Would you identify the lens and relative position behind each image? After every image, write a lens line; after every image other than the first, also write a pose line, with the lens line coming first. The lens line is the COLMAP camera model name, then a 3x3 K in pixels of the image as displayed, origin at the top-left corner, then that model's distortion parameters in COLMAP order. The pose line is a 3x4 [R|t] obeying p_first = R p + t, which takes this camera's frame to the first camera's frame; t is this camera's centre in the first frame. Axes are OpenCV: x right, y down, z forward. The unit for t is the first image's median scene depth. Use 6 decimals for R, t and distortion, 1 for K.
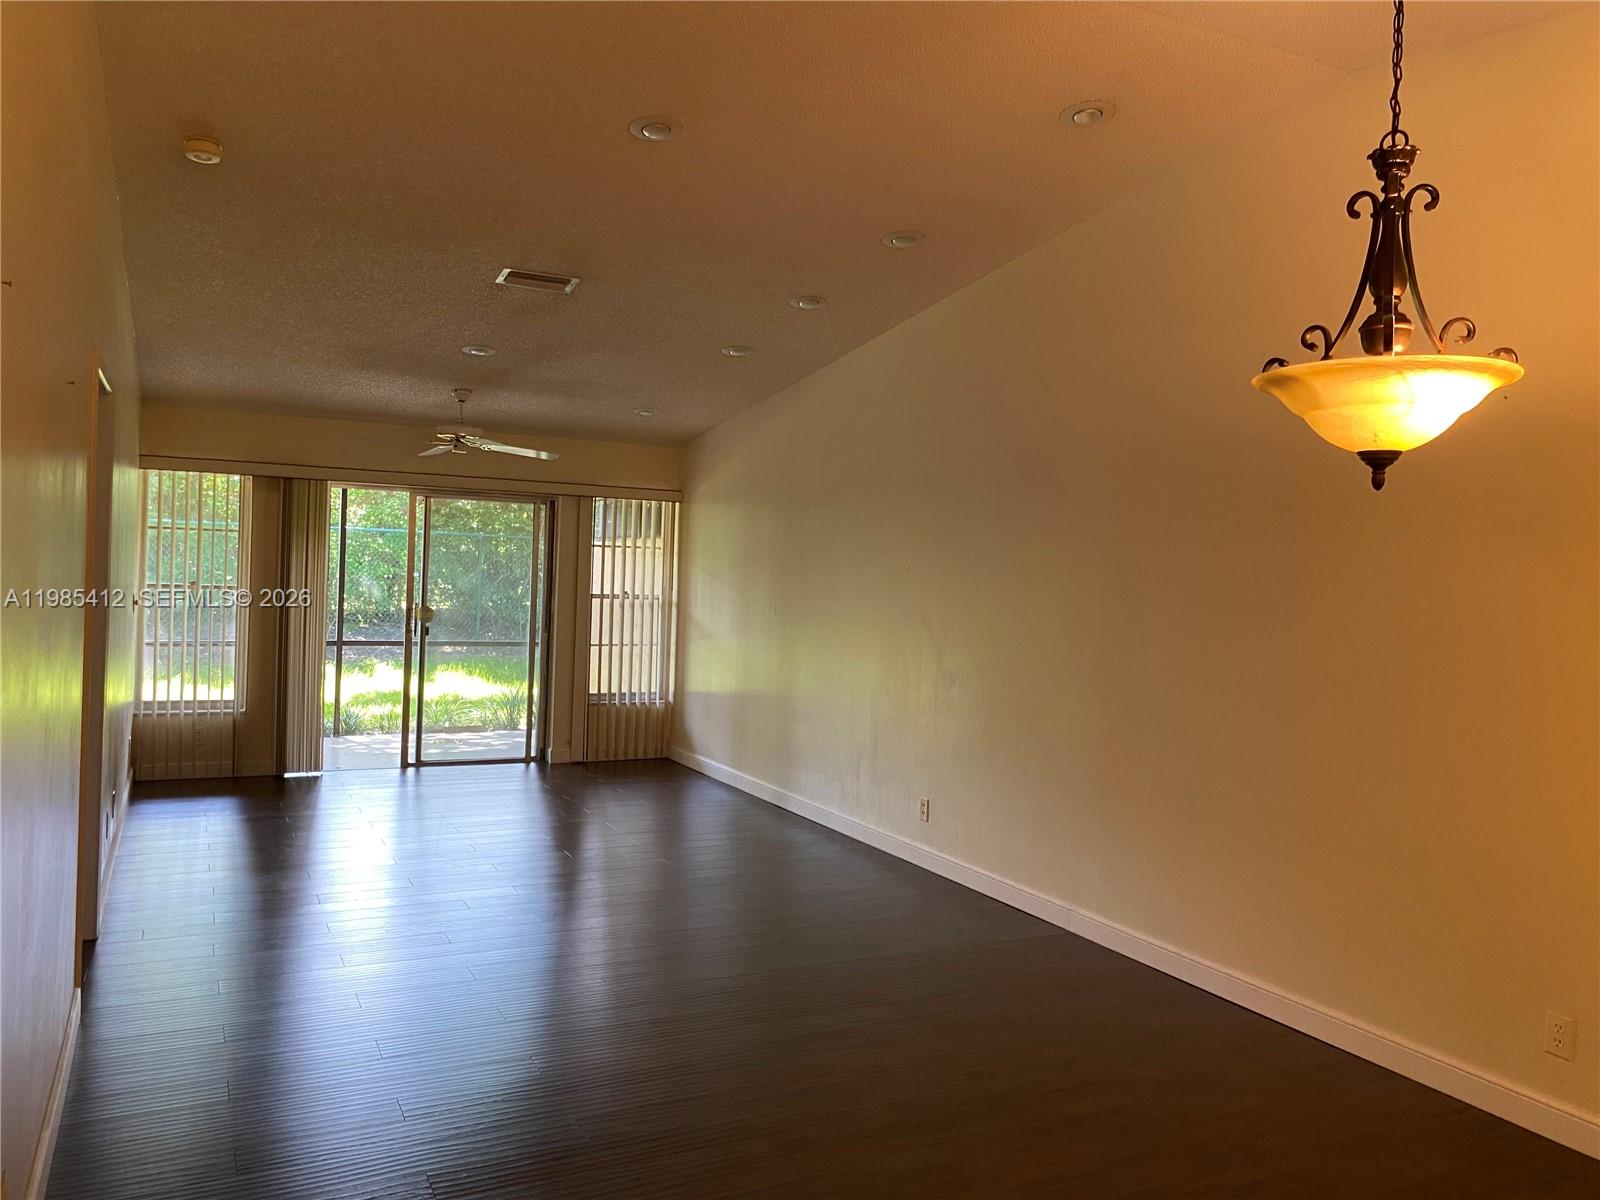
lens RADIAL K [[1213.0, 0, 804.0], [0, 1213.0, 590.3], [0, 0, 1]] dist [0.005902, 0.001671]
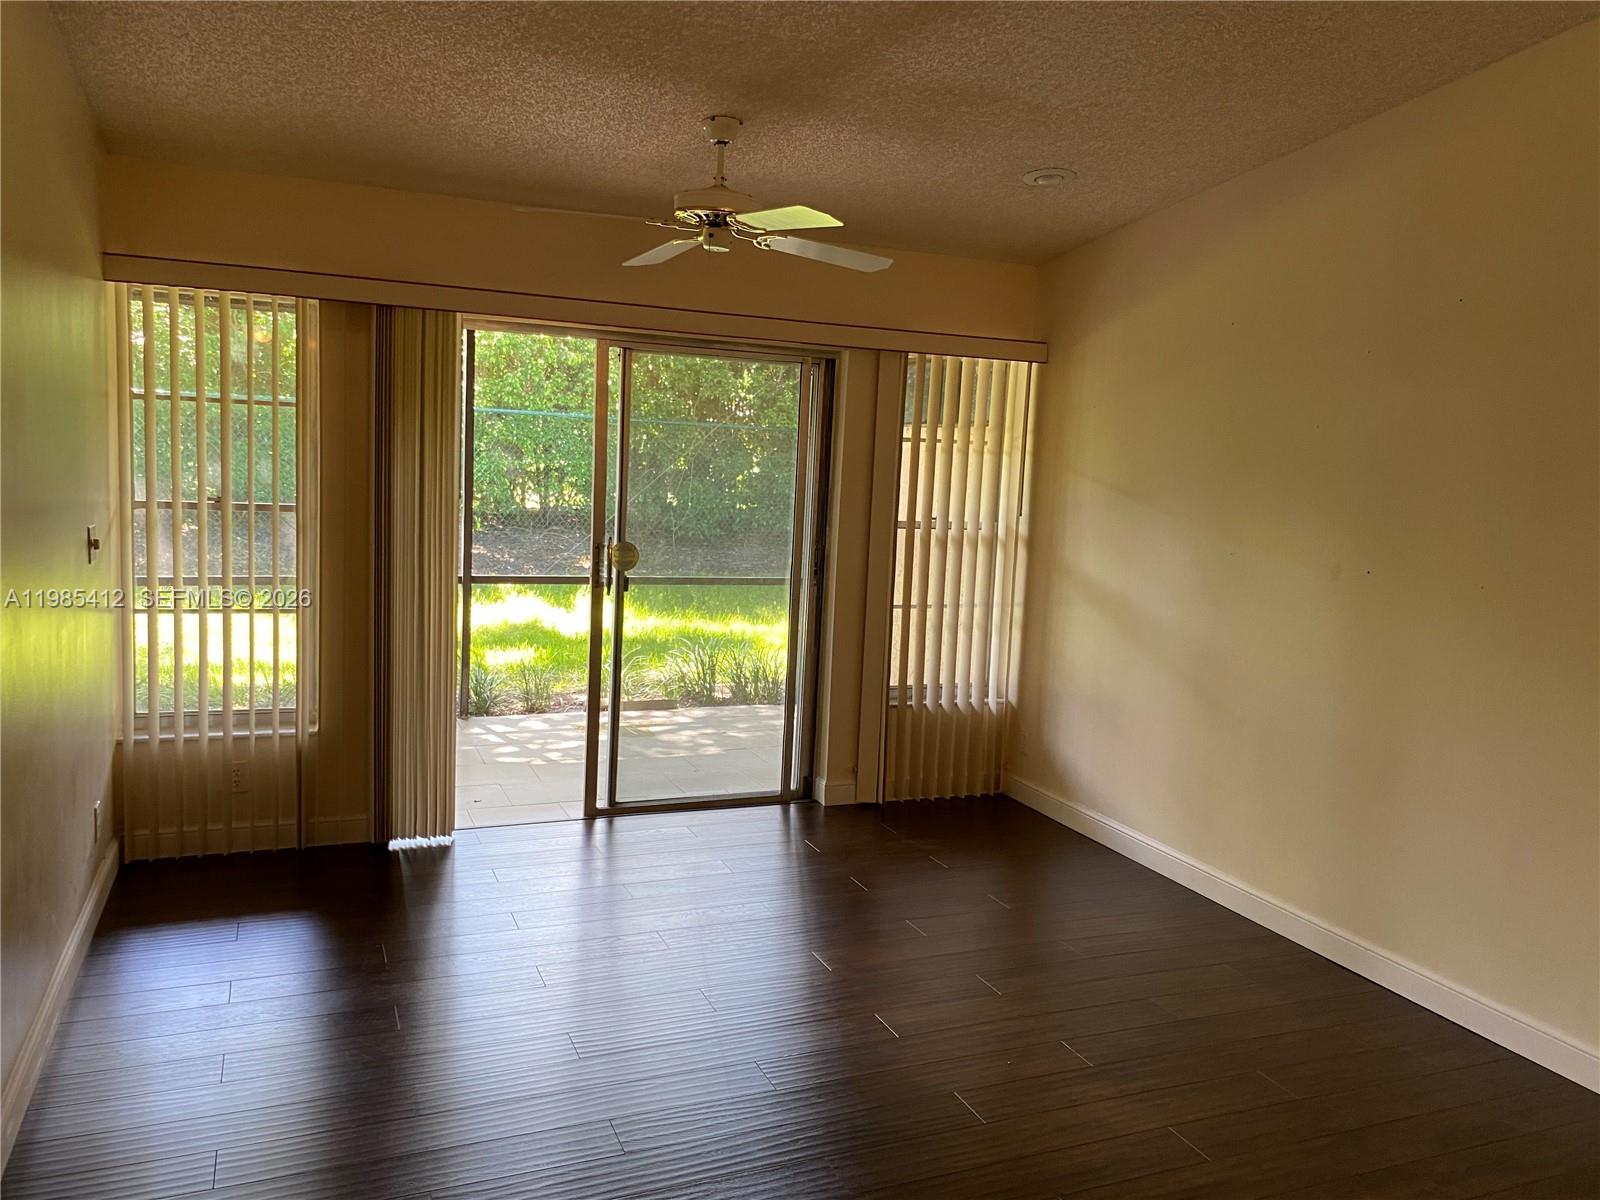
lens RADIAL K [[1204.7, 0, 795.7], [0, 1204.7, 598.3], [0, 0, 1]] dist [0.092330, -0.117181]
pose [[0.996751, 0.022071, -0.077465, -0.183228], [-0.014300, 0.994937, 0.099474, -0.018254], [0.079268, -0.098043, 0.992020, 0.429269]]
